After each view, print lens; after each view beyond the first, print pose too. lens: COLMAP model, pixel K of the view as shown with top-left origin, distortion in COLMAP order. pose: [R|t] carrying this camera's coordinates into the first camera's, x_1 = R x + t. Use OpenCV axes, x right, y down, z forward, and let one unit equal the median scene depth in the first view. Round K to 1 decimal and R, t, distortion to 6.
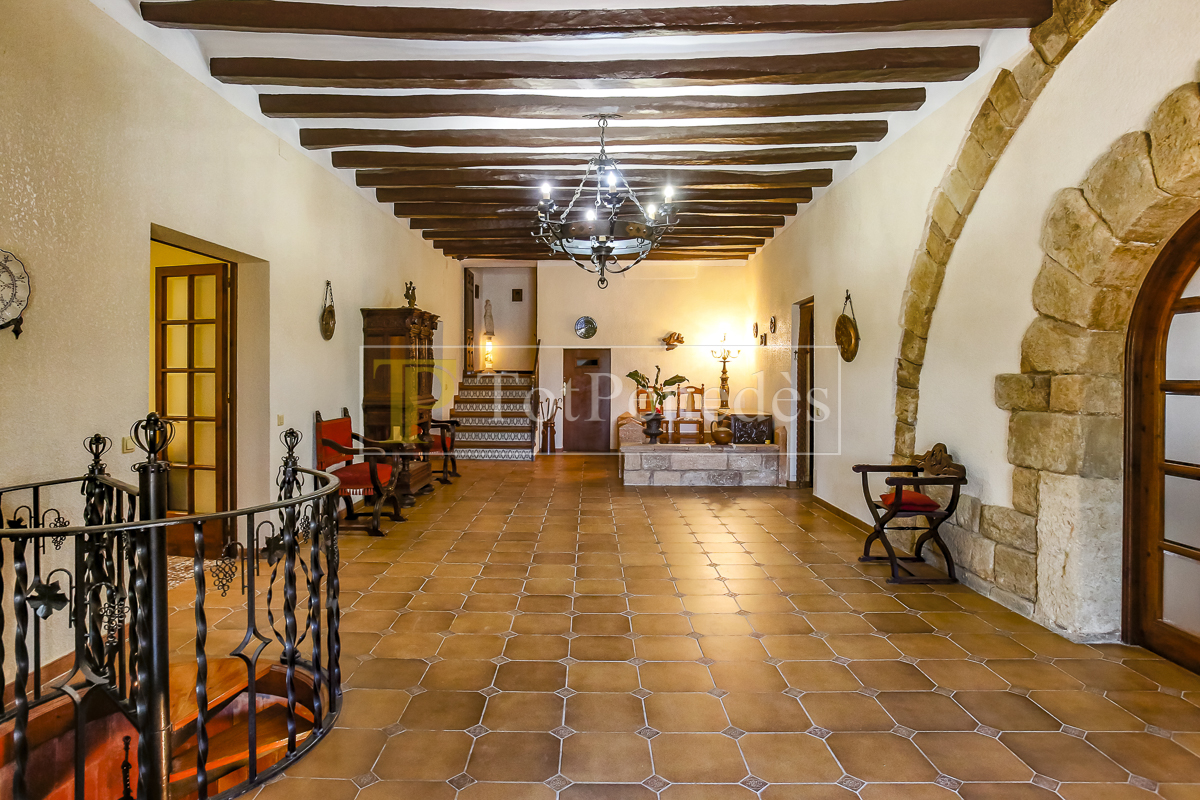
lens RADIAL K [[662.9, 0, 596.5], [0, 662.9, 372.7], [0, 0, 1]] dist [-0.109404, 0.000130]
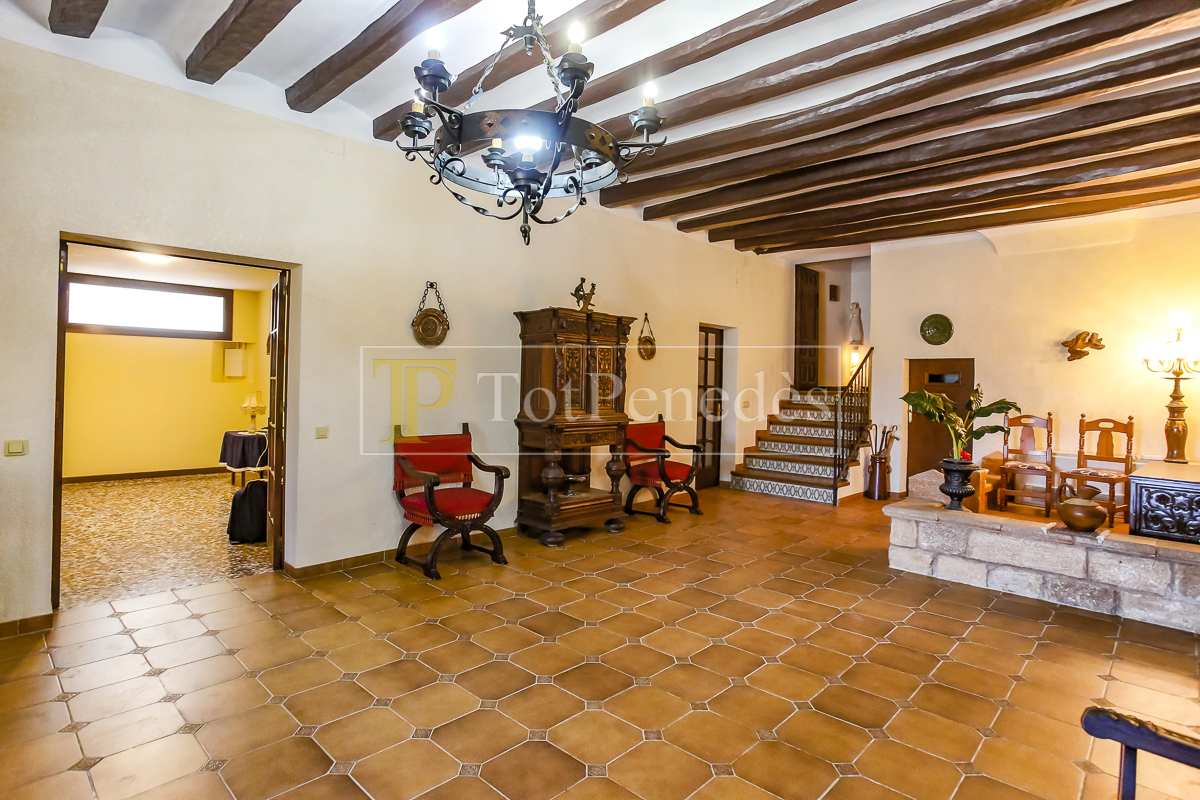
lens RADIAL K [[619.1, 0, 596.7], [0, 619.1, 380.5], [0, 0, 1]] dist [-0.038482, 0.000656]
pose [[0.726850, 0.013142, -0.686671, 0.231672], [-0.020481, 0.999787, -0.002544, -0.004681], [0.686491, 0.015913, 0.726964, 0.351132]]
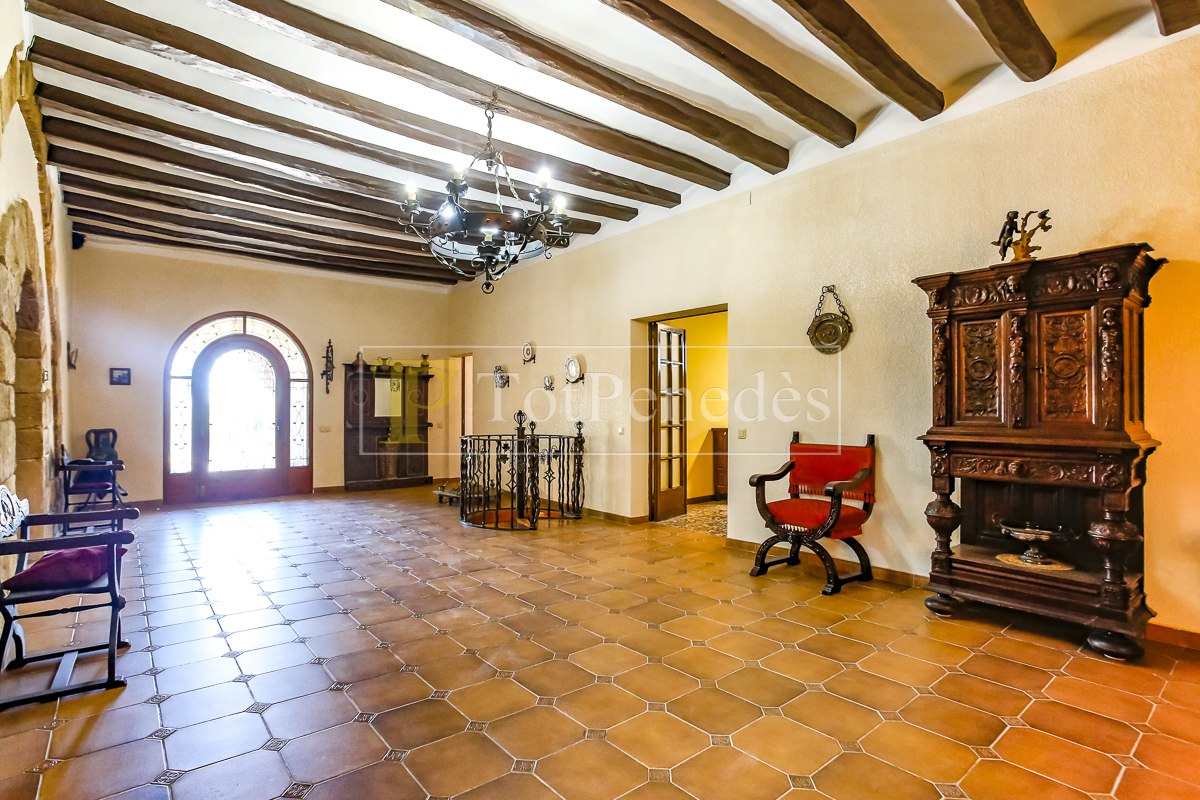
lens RADIAL K [[607.8, 0, 600.0], [0, 607.8, 400.0], [0, 0, 1]] dist [-0.069095, 0.039026]
pose [[-0.764313, -0.007758, -0.644798, 0.229426], [0.000801, 0.999915, -0.012980, 0.014786], [0.644844, -0.010437, -0.764243, 0.936050]]
